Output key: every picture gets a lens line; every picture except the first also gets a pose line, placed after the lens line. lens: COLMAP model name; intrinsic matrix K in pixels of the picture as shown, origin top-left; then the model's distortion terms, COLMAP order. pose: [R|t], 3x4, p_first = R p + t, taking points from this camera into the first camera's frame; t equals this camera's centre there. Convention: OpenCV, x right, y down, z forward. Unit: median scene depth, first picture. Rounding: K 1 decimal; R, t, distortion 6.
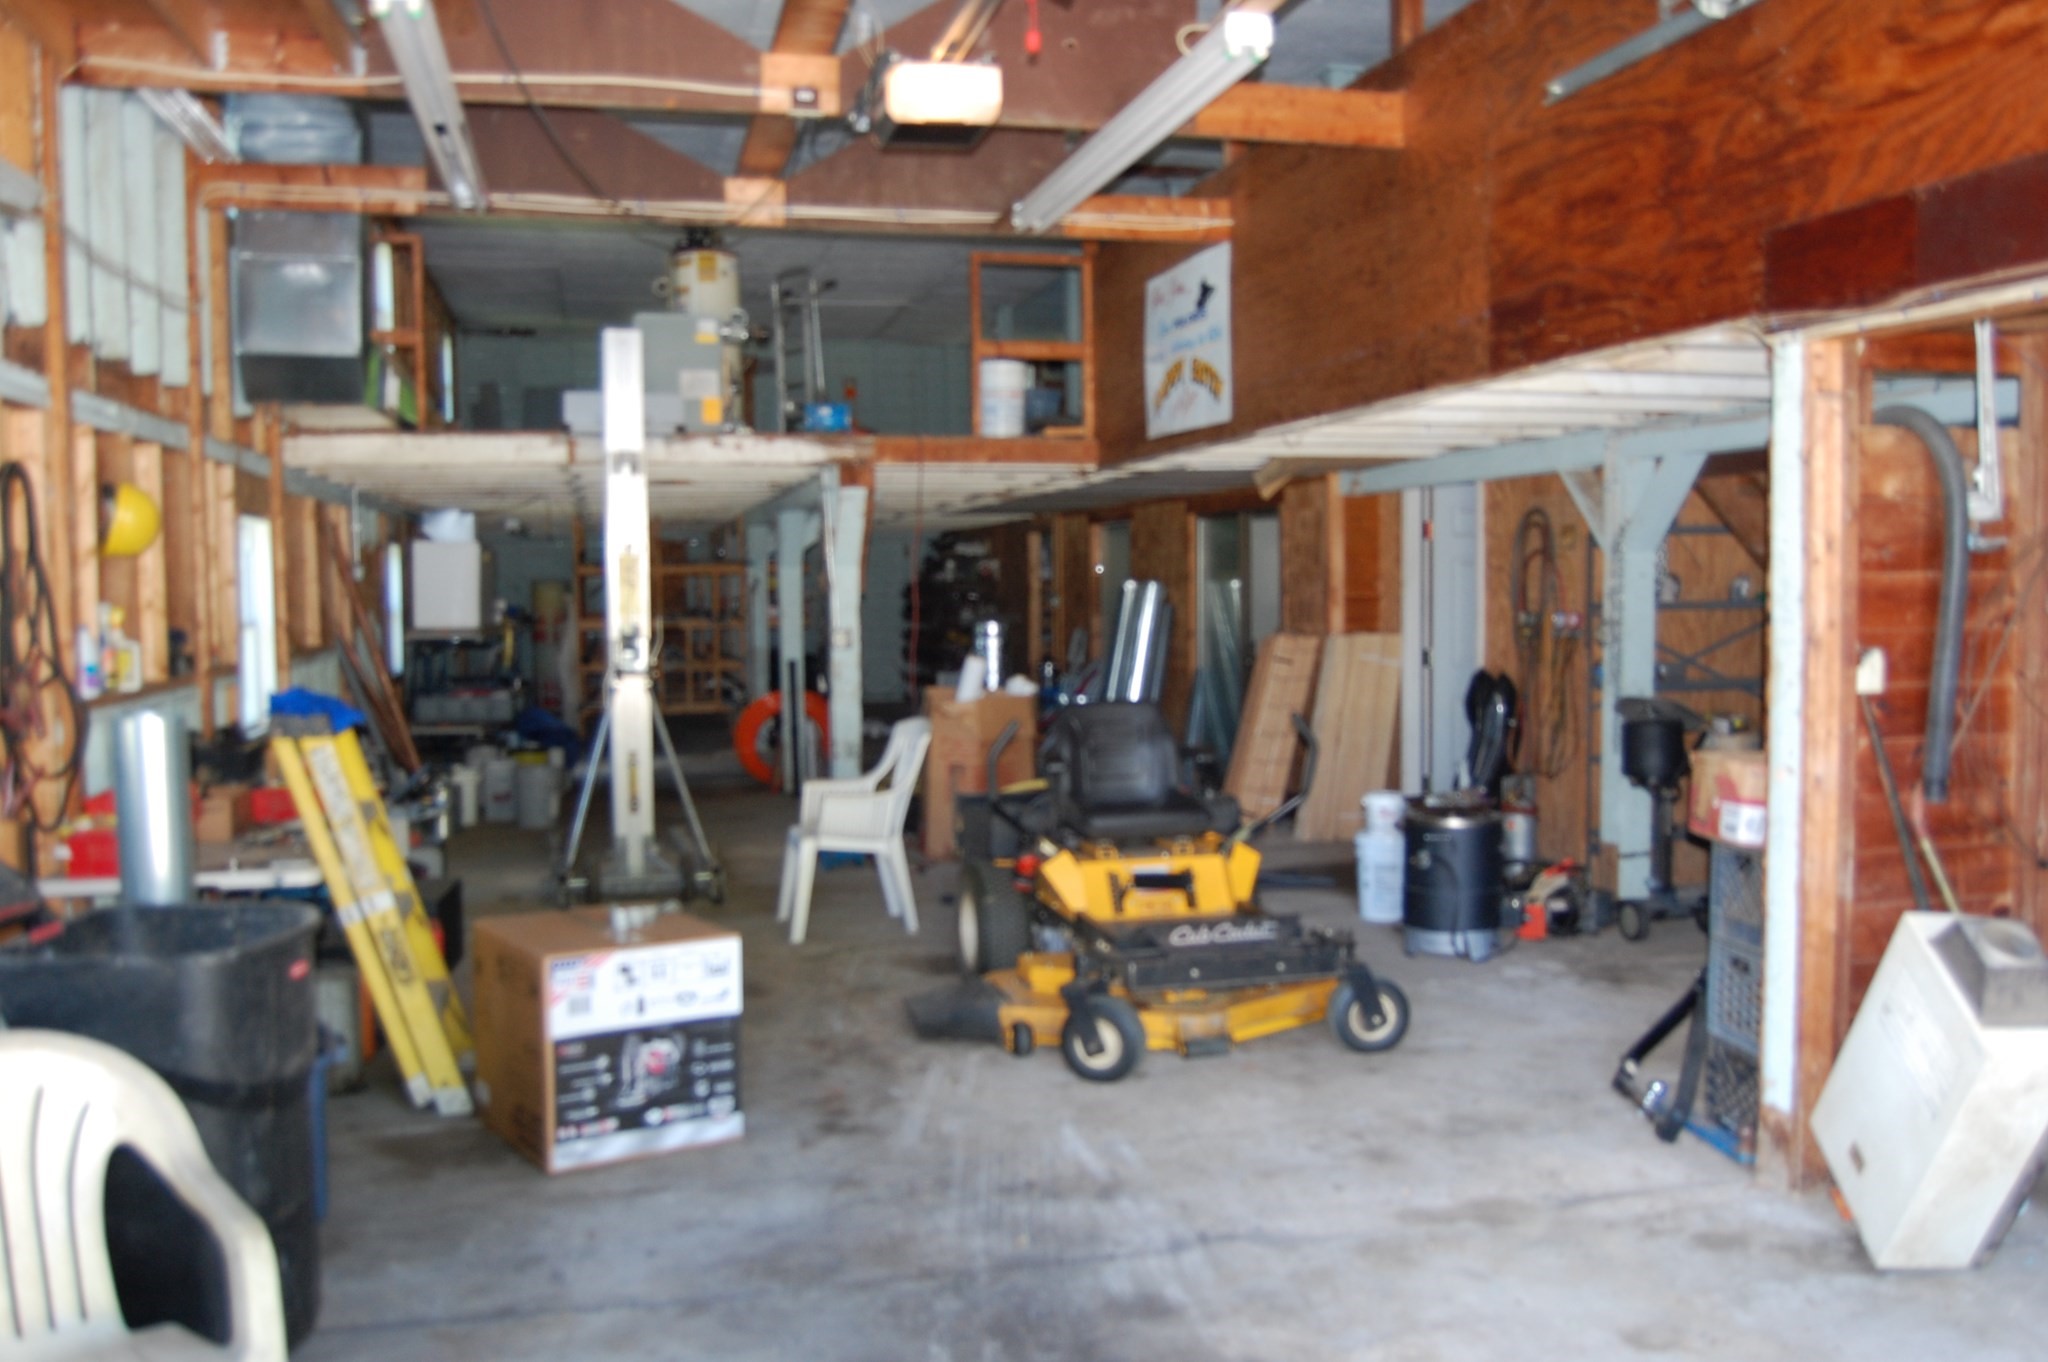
lens RADIAL K [[1741.0, 0, 1027.6], [0, 1741.0, 662.3], [0, 0, 1]] dist [-0.087495, 0.041052]
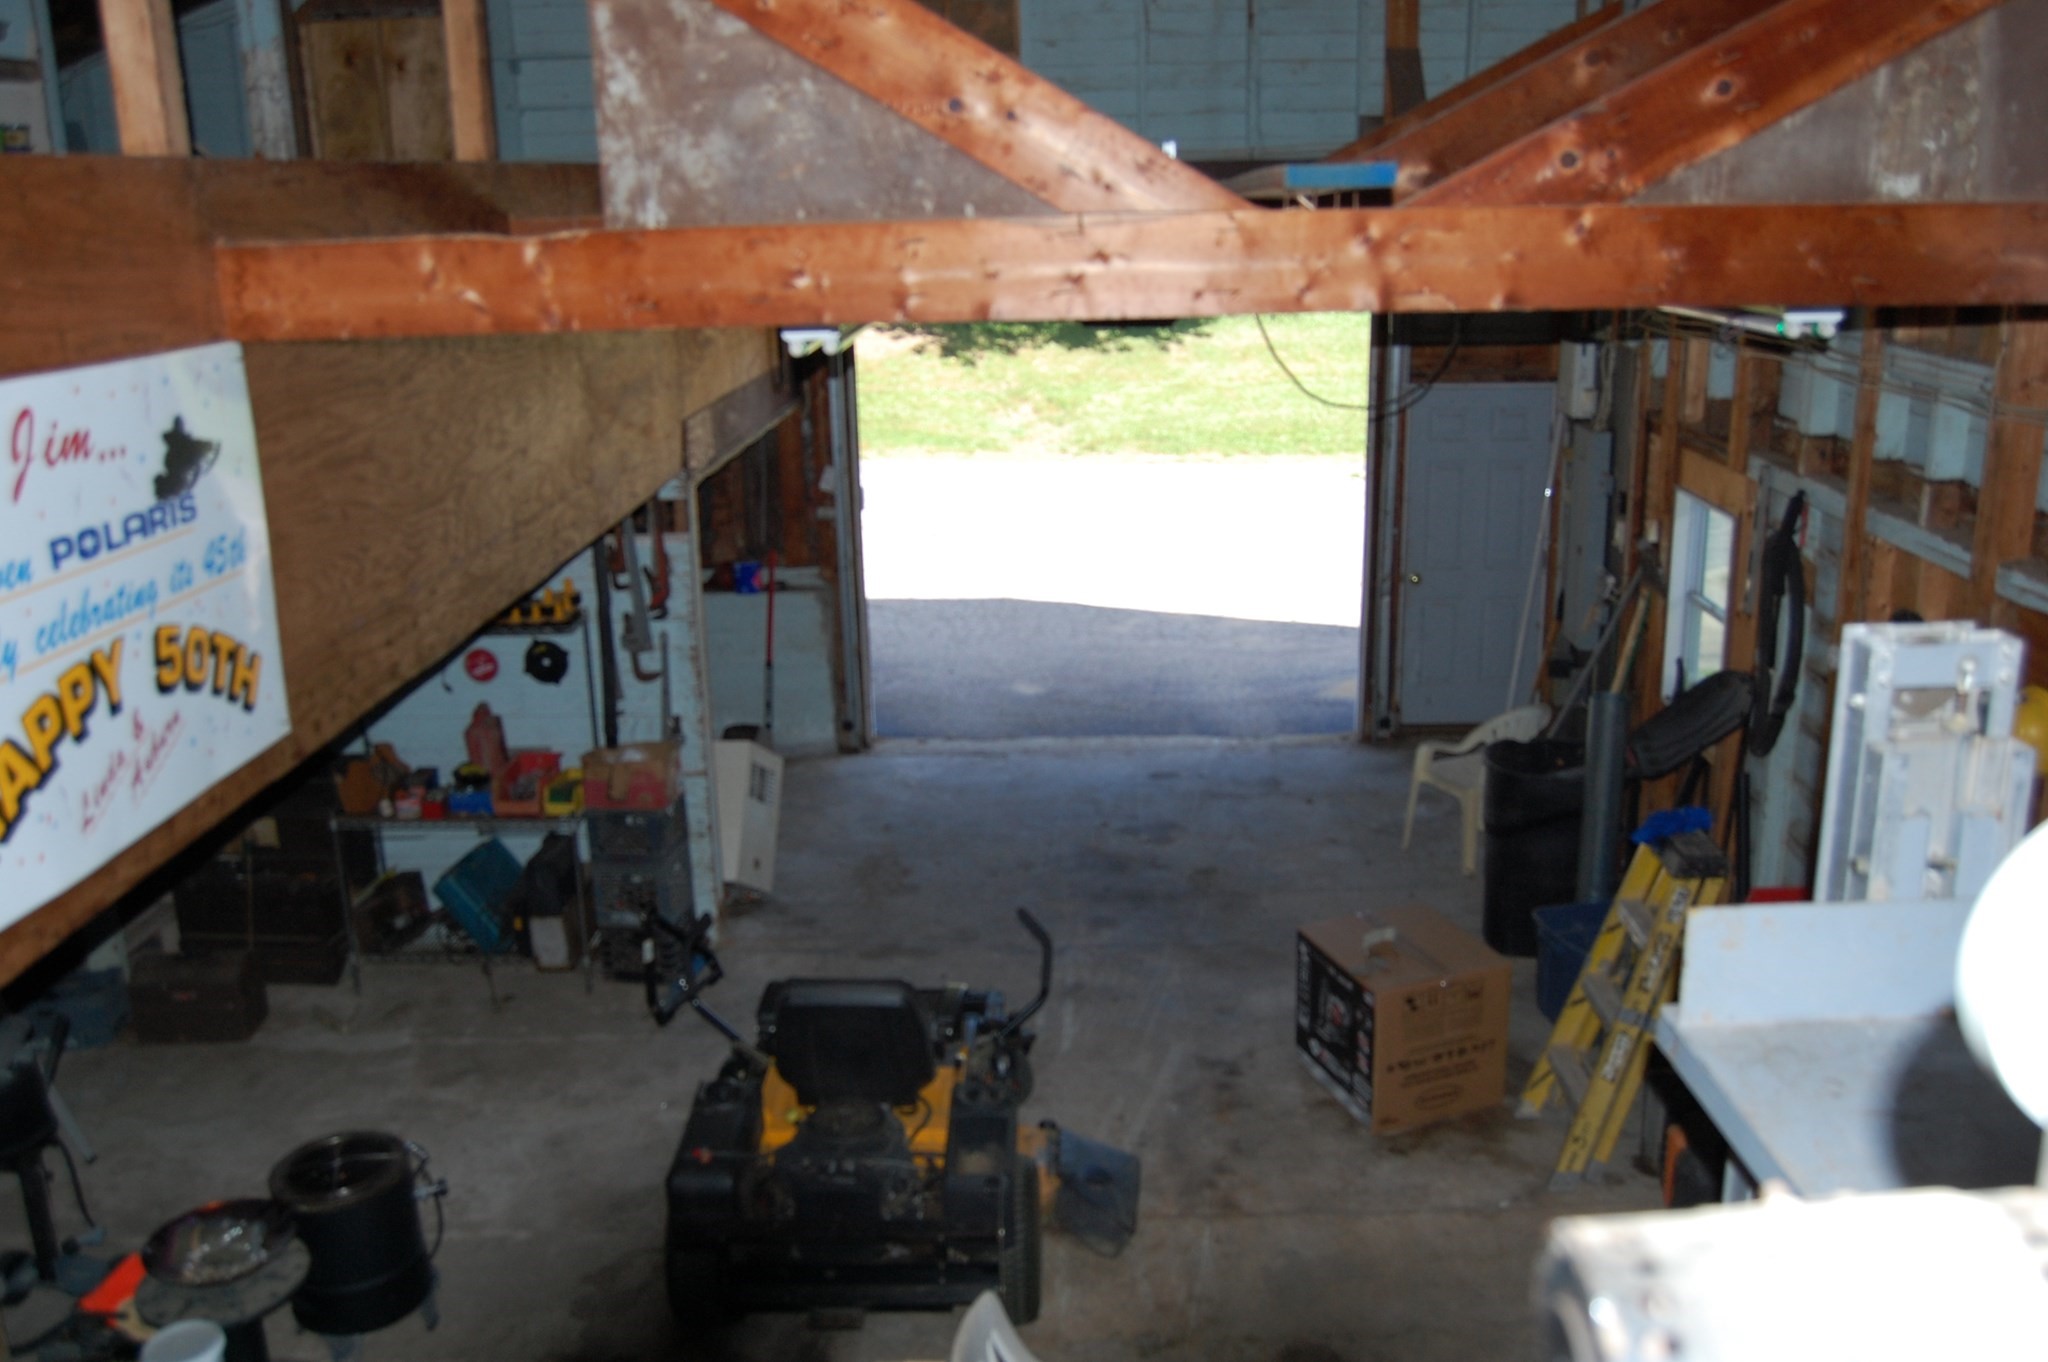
lens RADIAL K [[1741.0, 0, 1027.6], [0, 1741.0, 662.3], [0, 0, 1]] dist [-0.087495, 0.041052]
pose [[-0.963271, -0.039478, 0.265615, -0.279675], [0.045965, 0.950296, 0.307938, -0.418490], [-0.264569, 0.308836, -0.913577, 1.972048]]
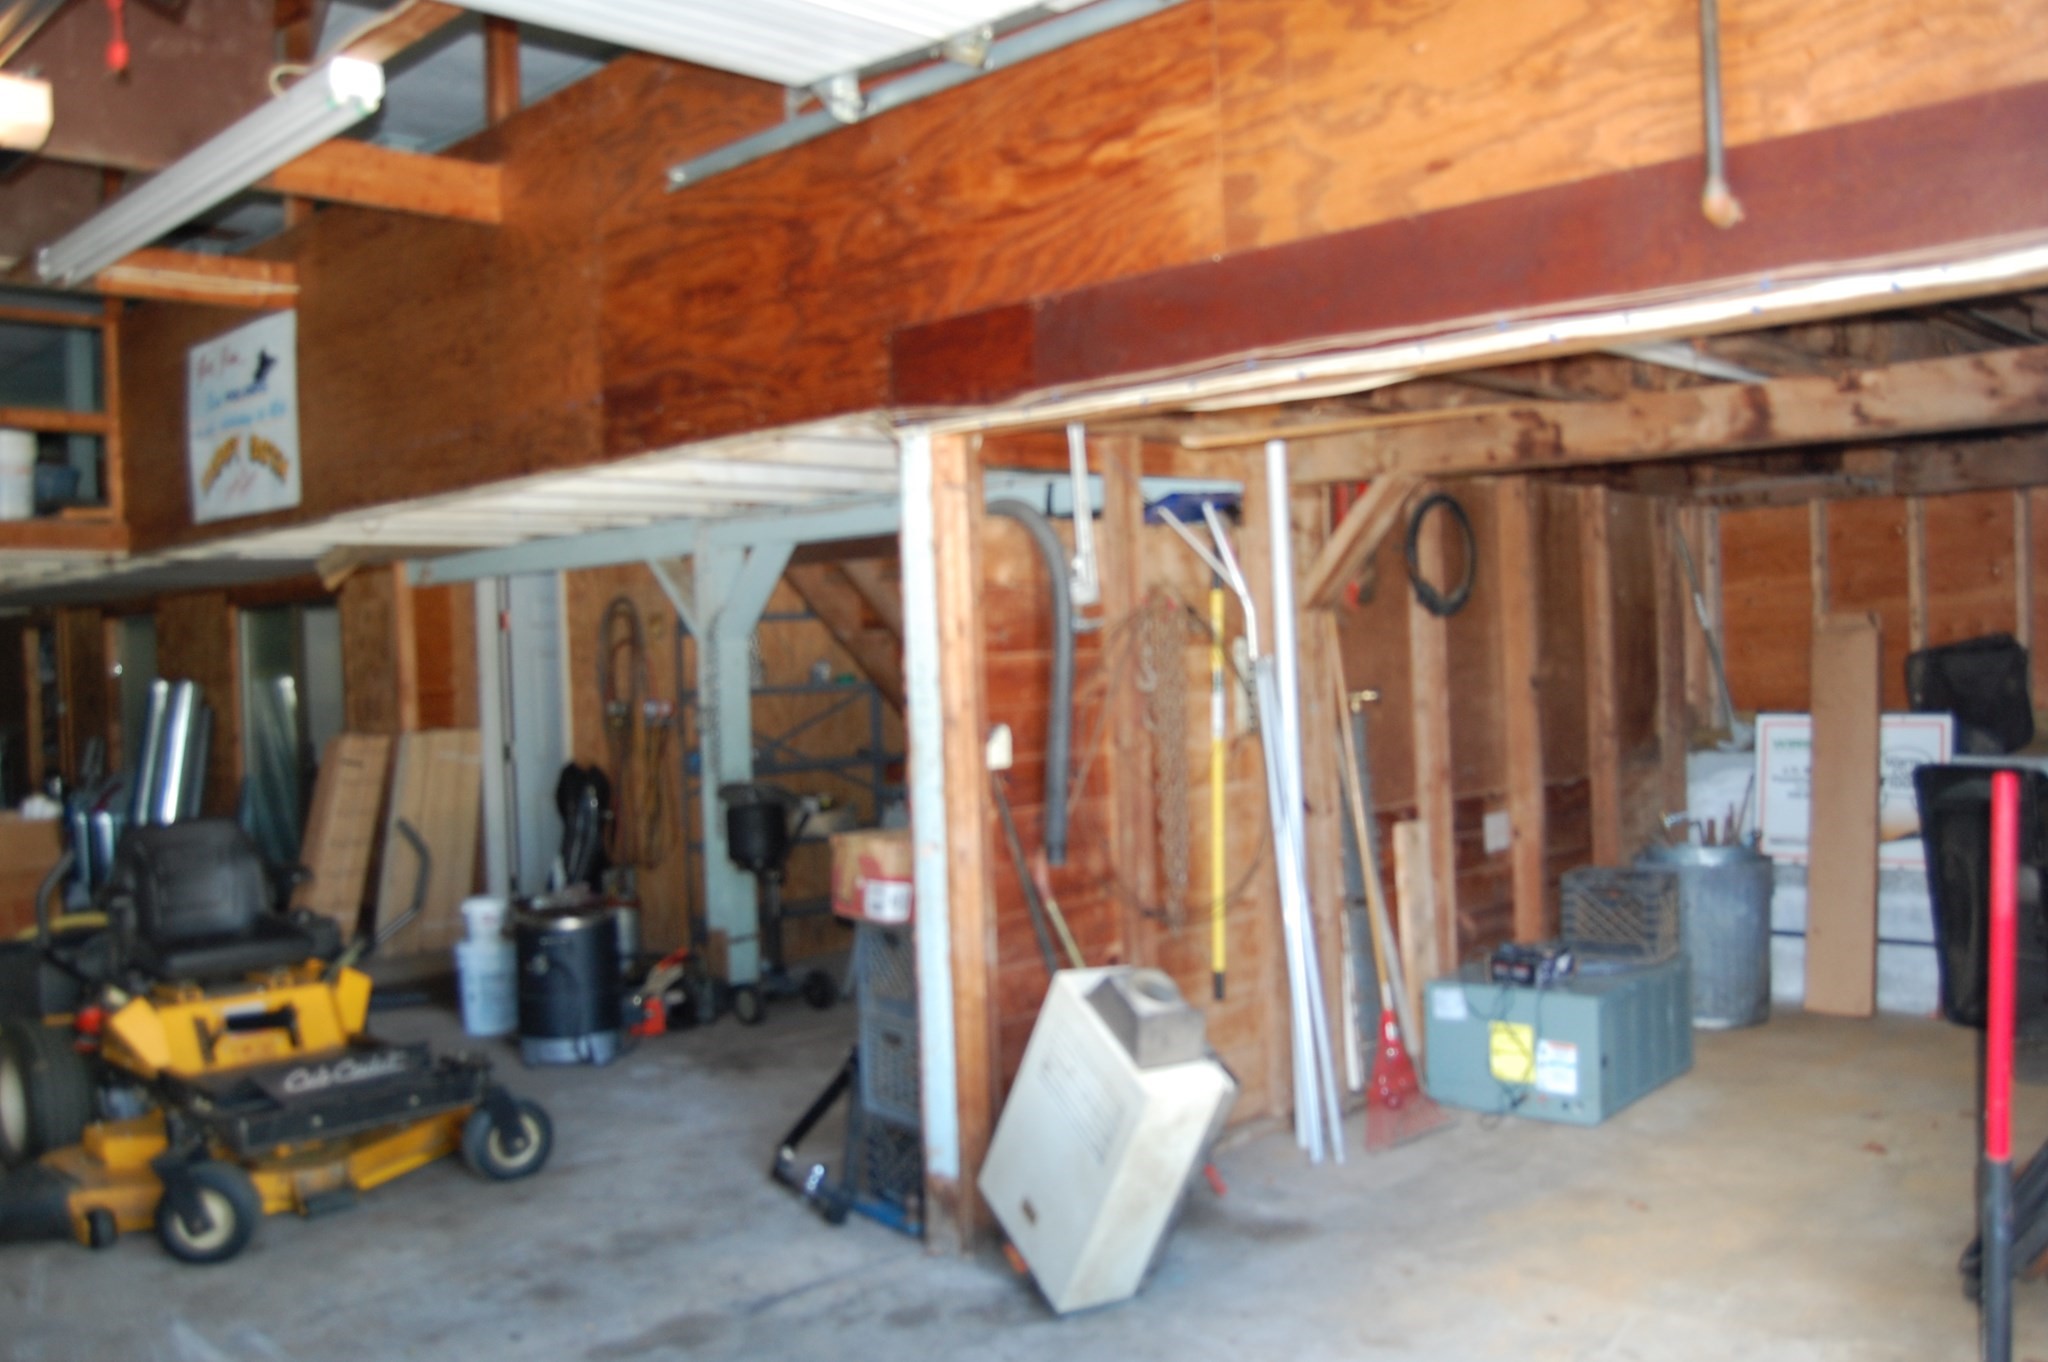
lens RADIAL K [[1741.0, 0, 1027.6], [0, 1741.0, 662.3], [0, 0, 1]] dist [-0.087495, 0.041052]
pose [[0.853239, -0.022253, 0.521044, -0.040866], [0.049209, 0.998067, -0.037957, -0.004083], [-0.519193, 0.058026, 0.852685, 0.049766]]
